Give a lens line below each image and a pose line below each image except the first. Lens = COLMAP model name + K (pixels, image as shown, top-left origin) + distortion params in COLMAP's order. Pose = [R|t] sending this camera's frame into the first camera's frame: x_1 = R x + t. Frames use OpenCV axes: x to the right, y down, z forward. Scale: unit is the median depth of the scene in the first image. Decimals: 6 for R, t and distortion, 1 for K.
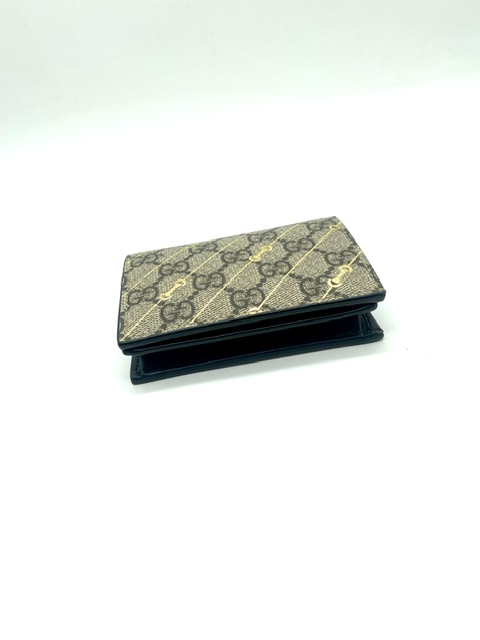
lens RADIAL K [[481.5, 0, 245.0], [0, 481.5, 318.5], [0, 0, 1]] dist [0.099685, -0.000115]
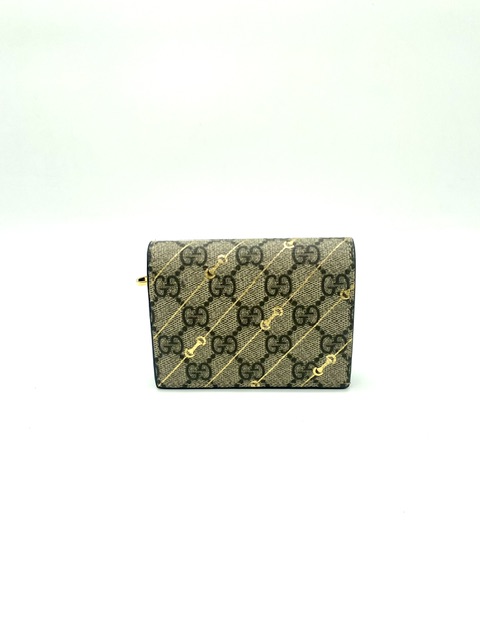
lens RADIAL K [[481.5, 0, 234.9], [0, 481.5, 323.6], [0, 0, 1]] dist [0.099685, -0.000115]
pose [[0.986865, 0.085332, 0.137171, -0.225790], [-0.159018, 0.363463, 0.917937, -1.258238], [0.028473, -0.927692, 0.372258, 0.594677]]
